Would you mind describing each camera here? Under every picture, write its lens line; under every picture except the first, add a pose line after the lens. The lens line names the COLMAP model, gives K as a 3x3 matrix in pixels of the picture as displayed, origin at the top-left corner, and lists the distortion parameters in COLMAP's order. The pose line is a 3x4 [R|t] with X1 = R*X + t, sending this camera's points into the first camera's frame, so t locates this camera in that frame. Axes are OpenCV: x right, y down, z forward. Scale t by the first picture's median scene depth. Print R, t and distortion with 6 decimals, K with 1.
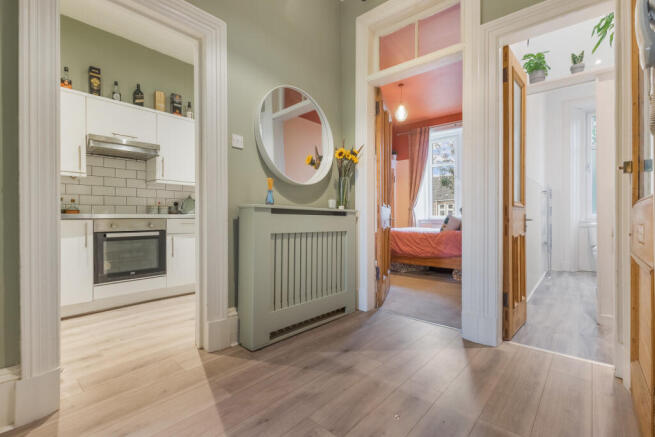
lens RADIAL K [[311.0, 0, 323.7], [0, 311.0, 220.8], [0, 0, 1]] dist [-0.003252, -0.000211]
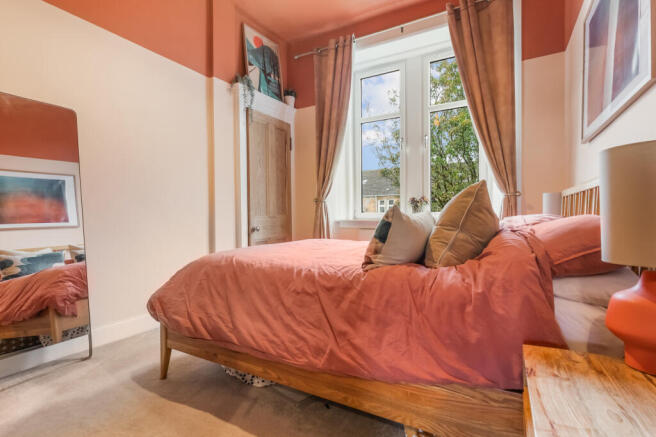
lens RADIAL K [[311.5, 0, 324.2], [0, 311.5, 220.8], [0, 0, 1]] dist [-0.003252, -0.000211]
pose [[0.984506, -0.008695, 0.175137, 0.428366], [0.007087, 0.999927, 0.009809, -0.019458], [-0.175209, -0.008416, 0.984495, 1.068112]]
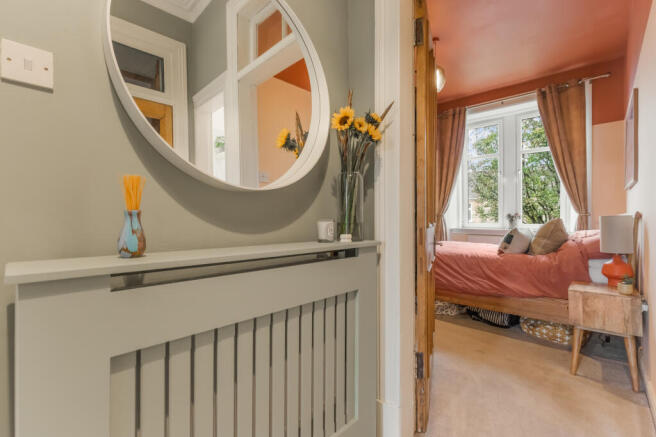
lens RADIAL K [[309.3, 0, 328.0], [0, 309.3, 218.5], [0, 0, 1]] dist [0.002723, 0.000174]
pose [[0.999861, -0.002425, -0.016524, 0.034816], [0.002439, 0.999997, 0.000846, -0.066462], [0.016522, -0.000887, 0.999863, 0.502519]]
